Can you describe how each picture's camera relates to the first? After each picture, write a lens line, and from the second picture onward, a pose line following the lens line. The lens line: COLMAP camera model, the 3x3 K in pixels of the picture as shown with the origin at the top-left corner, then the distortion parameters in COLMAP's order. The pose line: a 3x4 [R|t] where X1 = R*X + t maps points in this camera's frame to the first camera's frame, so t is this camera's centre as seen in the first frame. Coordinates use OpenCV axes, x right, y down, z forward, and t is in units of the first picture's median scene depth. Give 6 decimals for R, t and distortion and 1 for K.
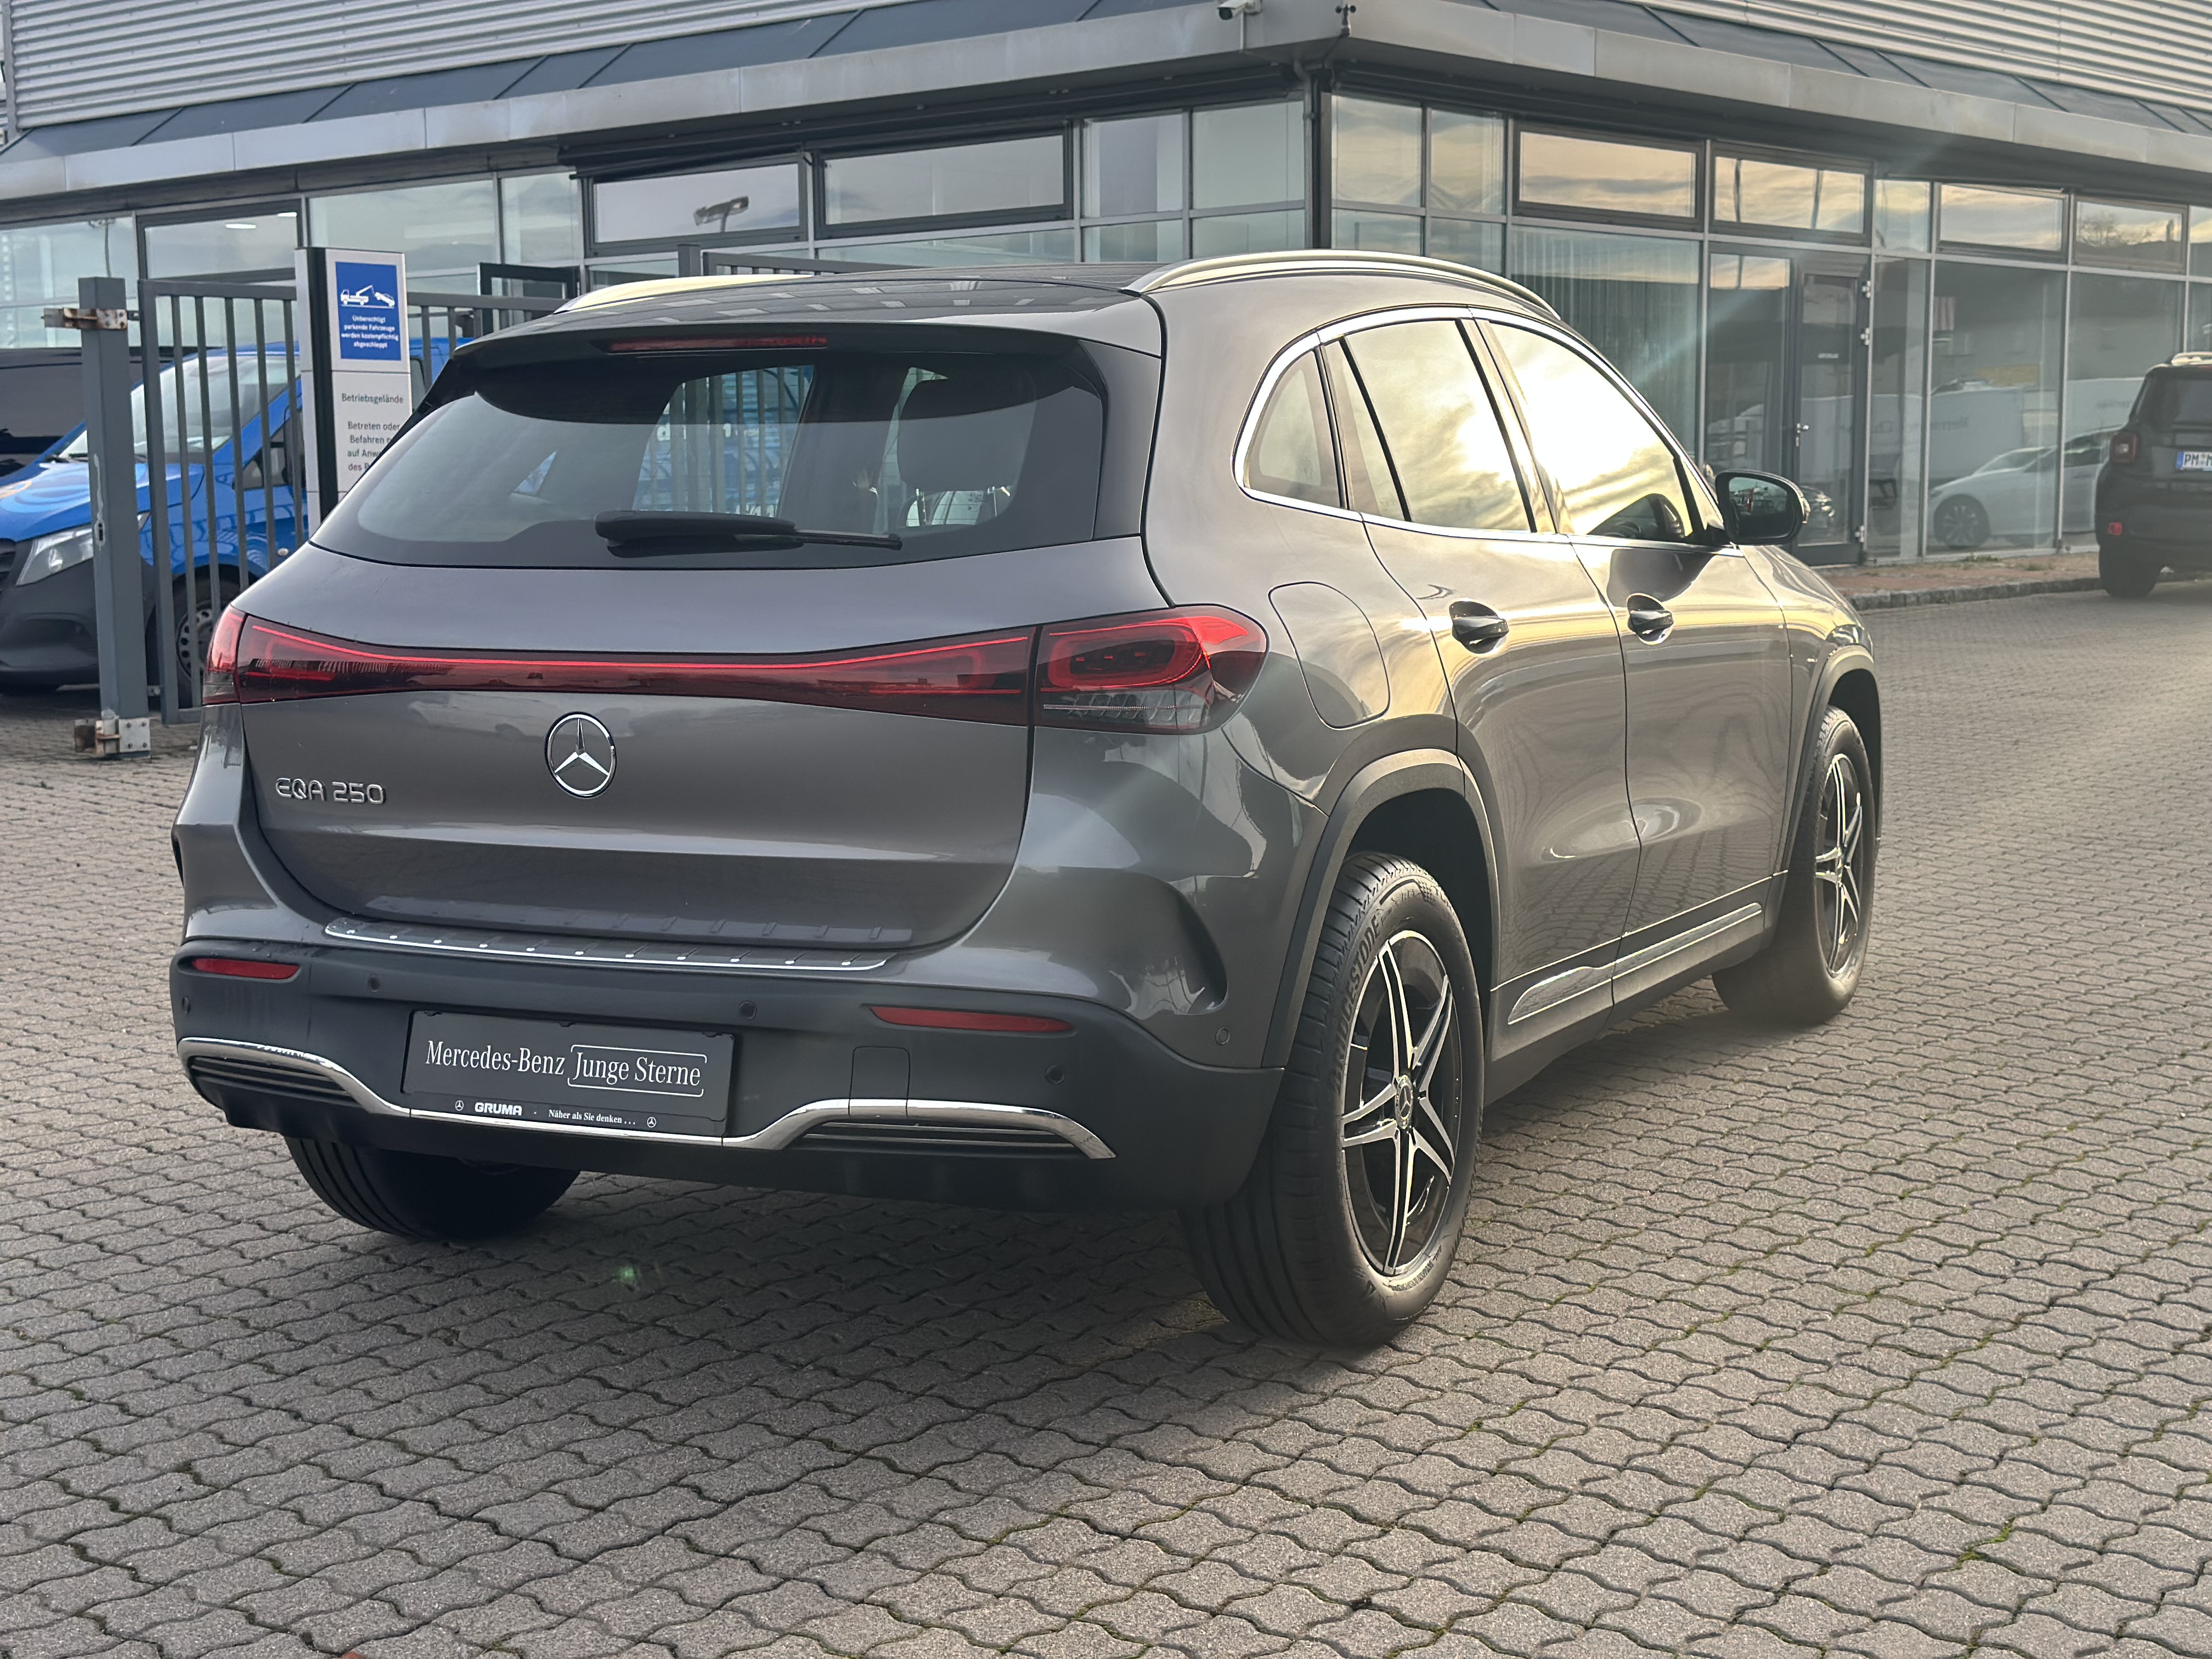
lens RADIAL K [[3056.7, 0, 1106.0], [0, 3056.7, 829.5], [0, 0, 1]] dist [0.133165, -0.119644]
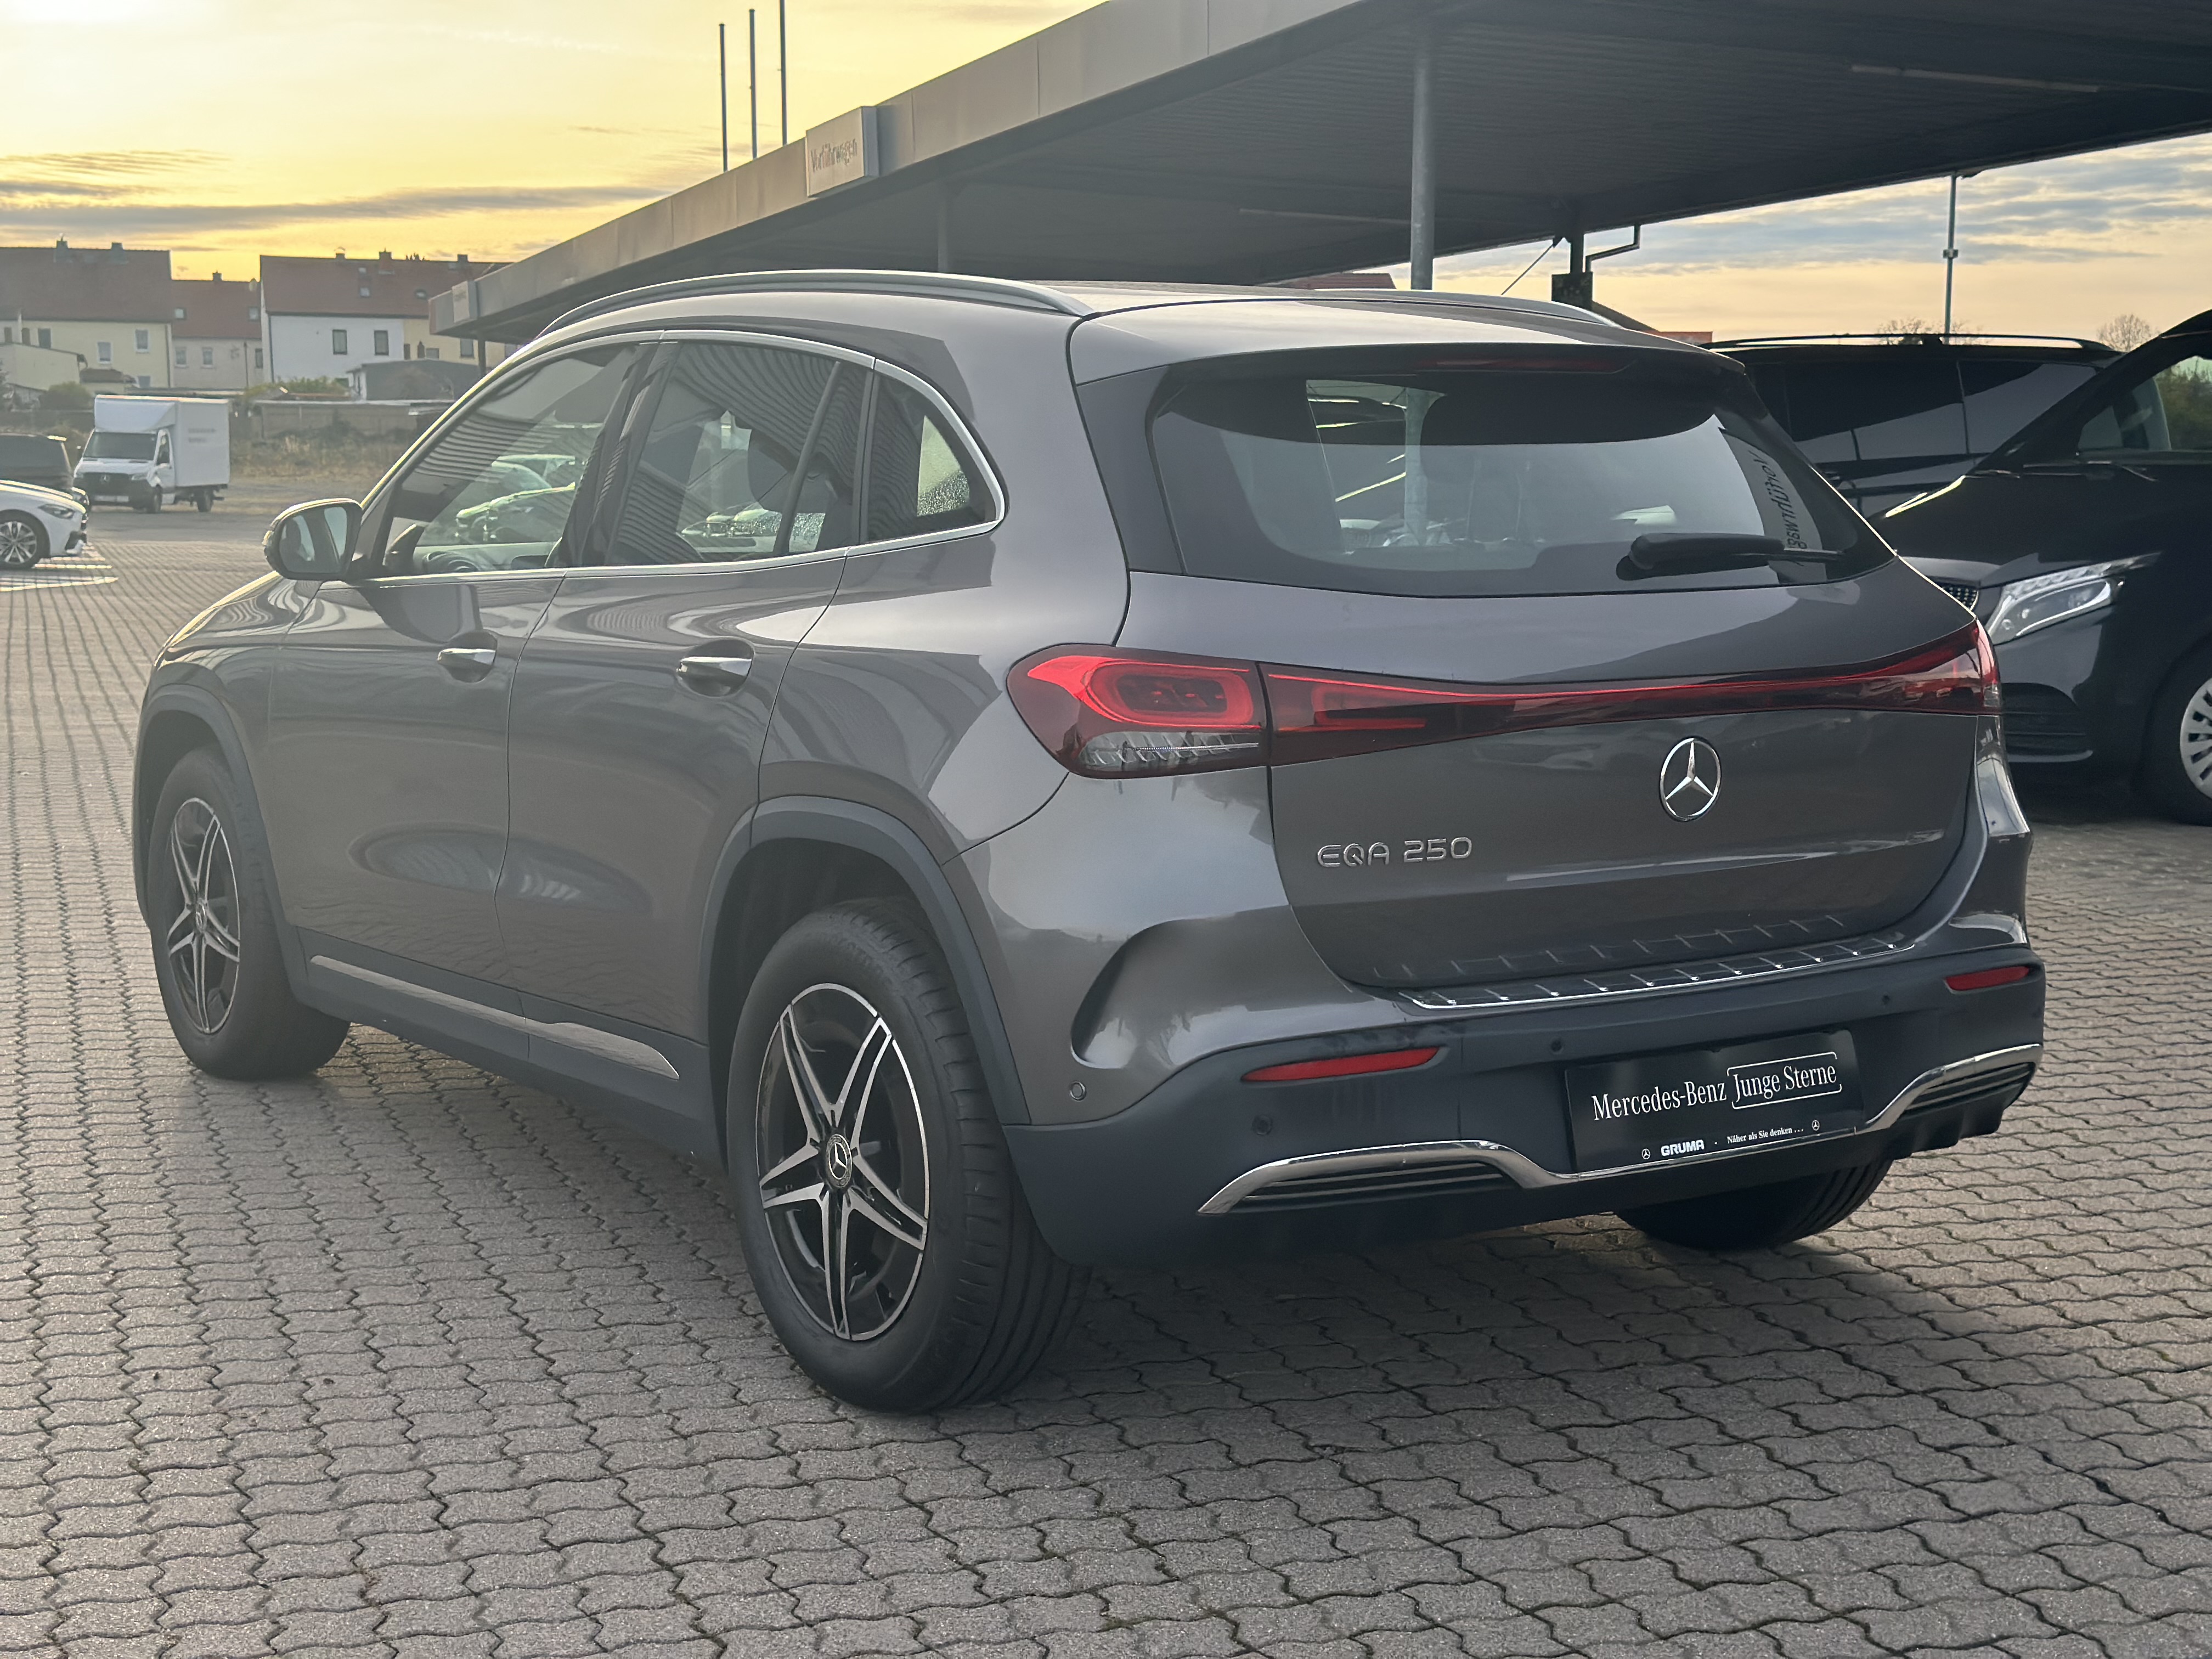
lens RADIAL K [[3056.7, 0, 1106.0], [0, 3056.7, 829.5], [0, 0, 1]] dist [0.133165, -0.119644]
pose [[0.507276, -0.090131, 0.857058, -1.093256], [0.096159, 0.994225, 0.047641, -0.071860], [-0.856402, 0.058247, 0.513013, 0.637904]]
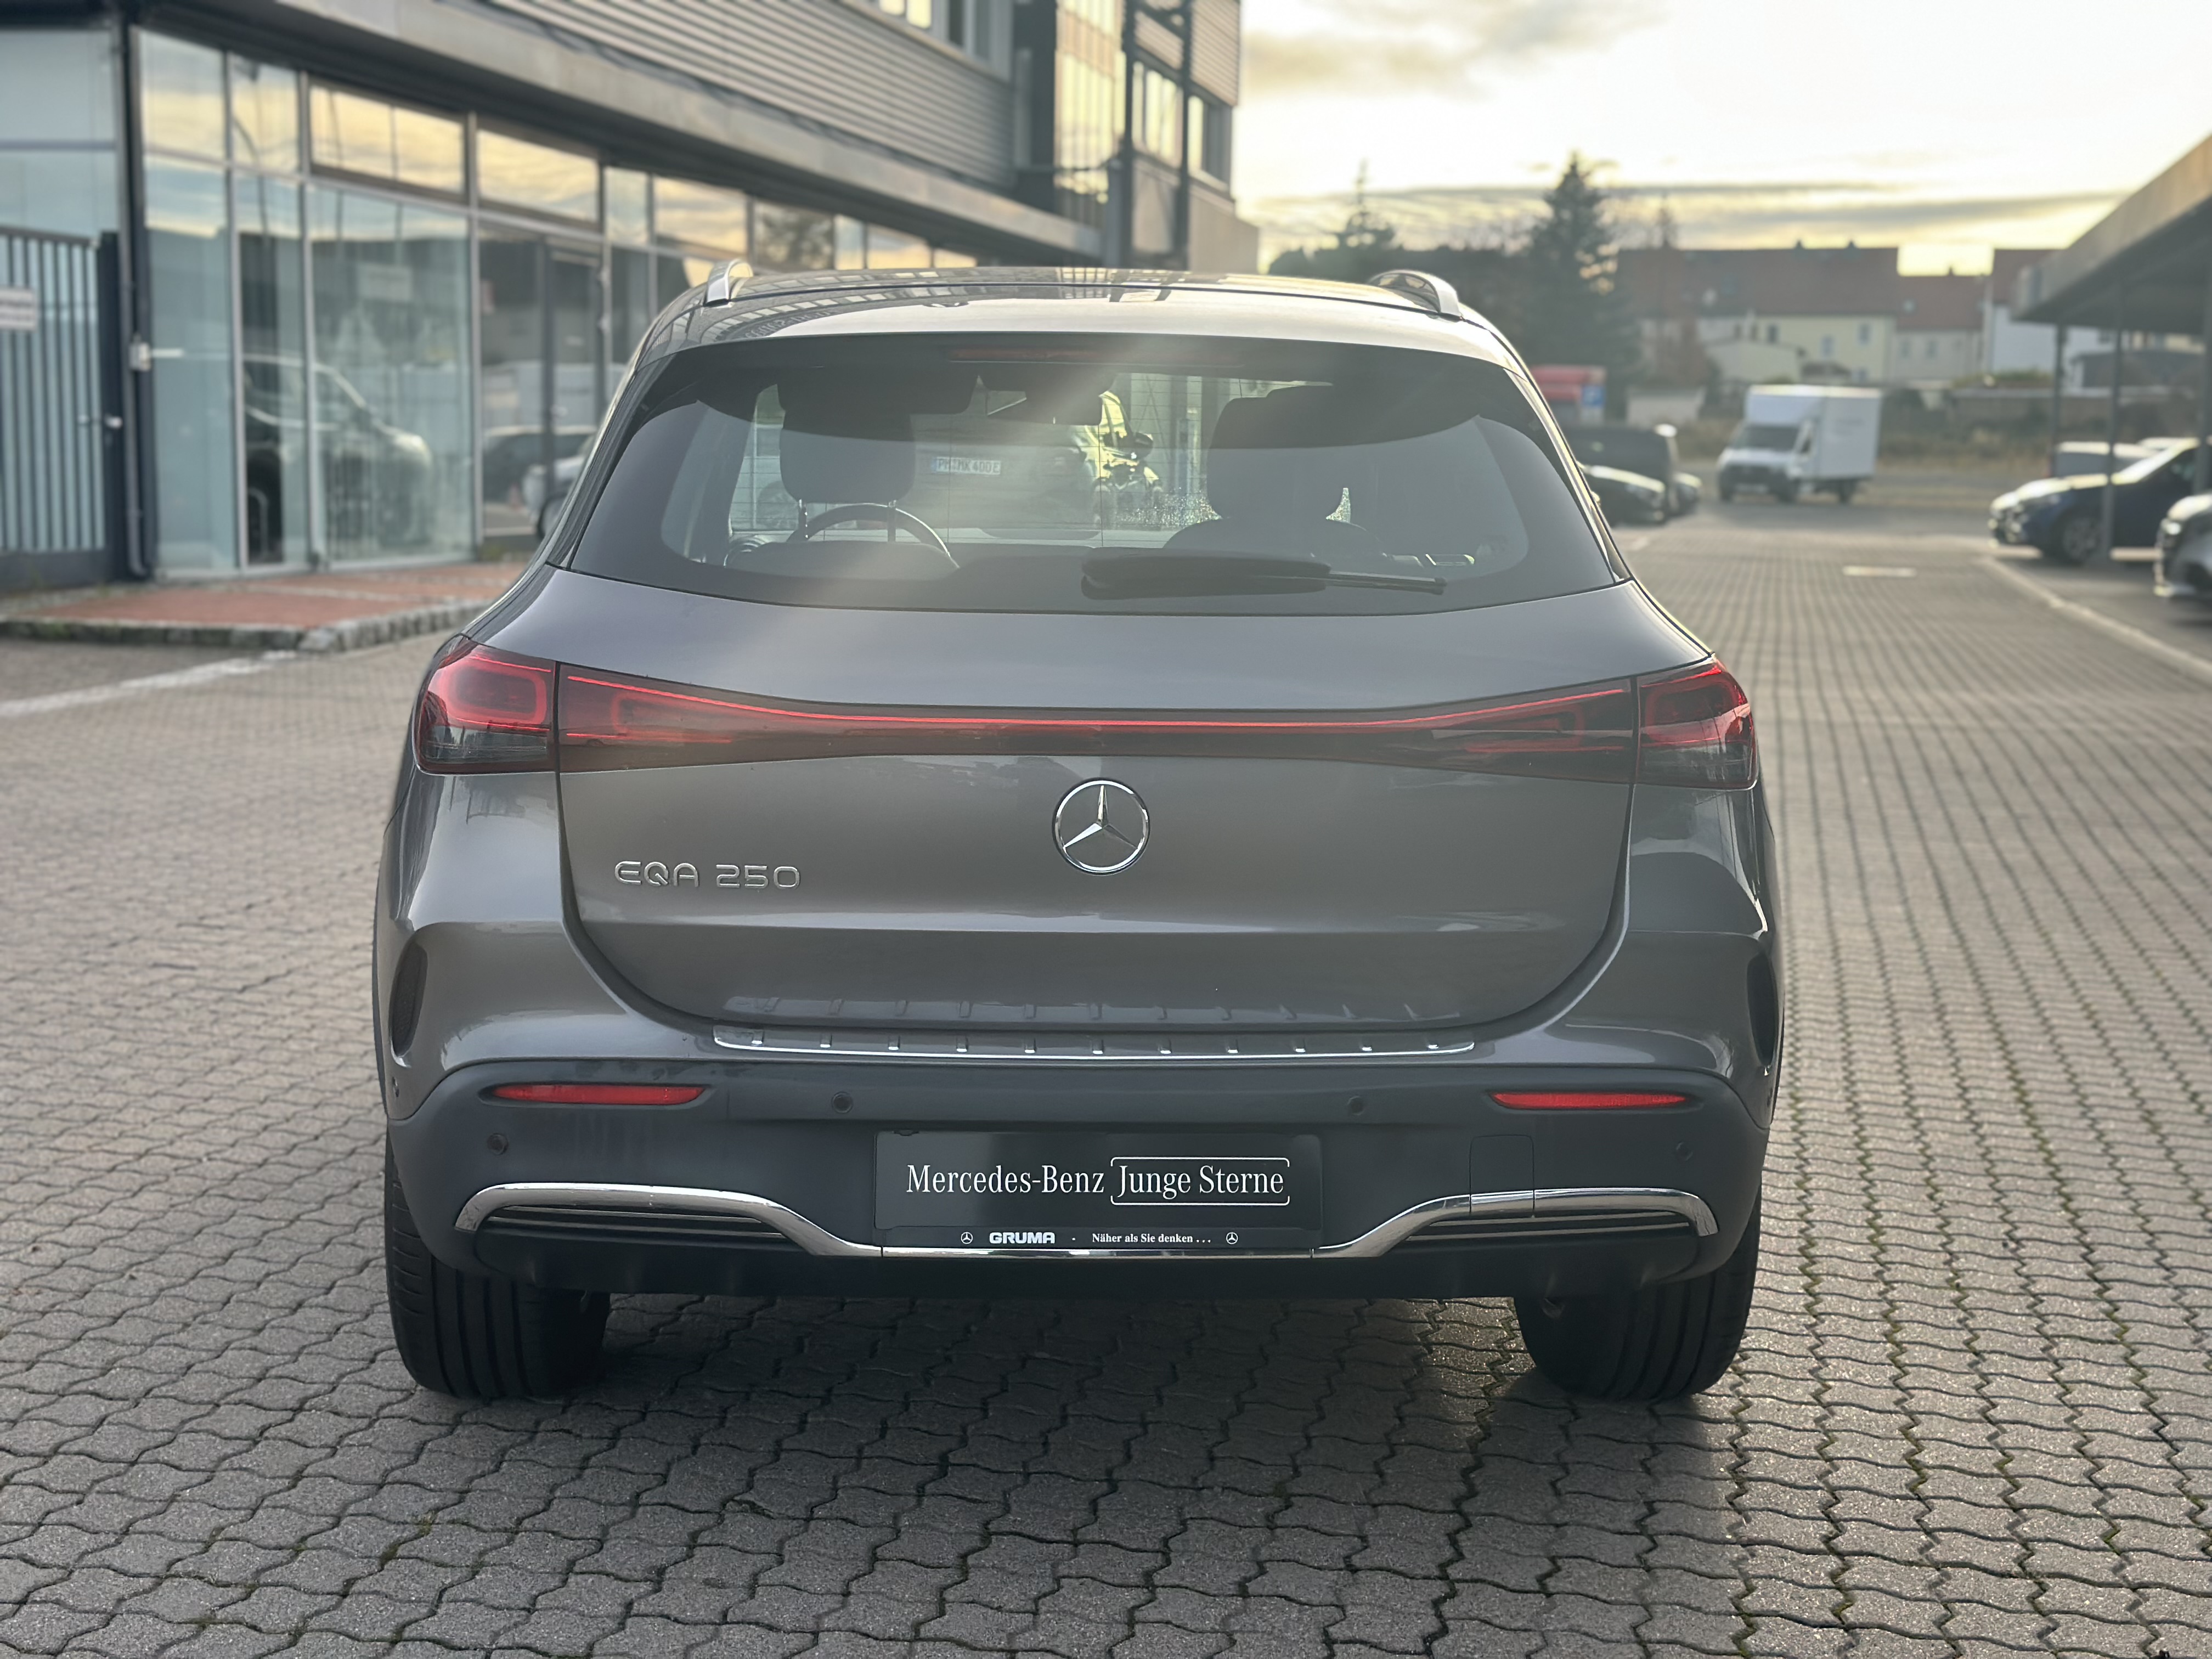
lens RADIAL K [[3056.7, 0, 1106.0], [0, 3056.7, 829.5], [0, 0, 1]] dist [0.133165, -0.119644]
pose [[0.878197, -0.031824, 0.477240, -0.572826], [0.027328, 0.999493, 0.016362, -0.036719], [-0.477519, -0.001328, 0.878621, 0.226924]]
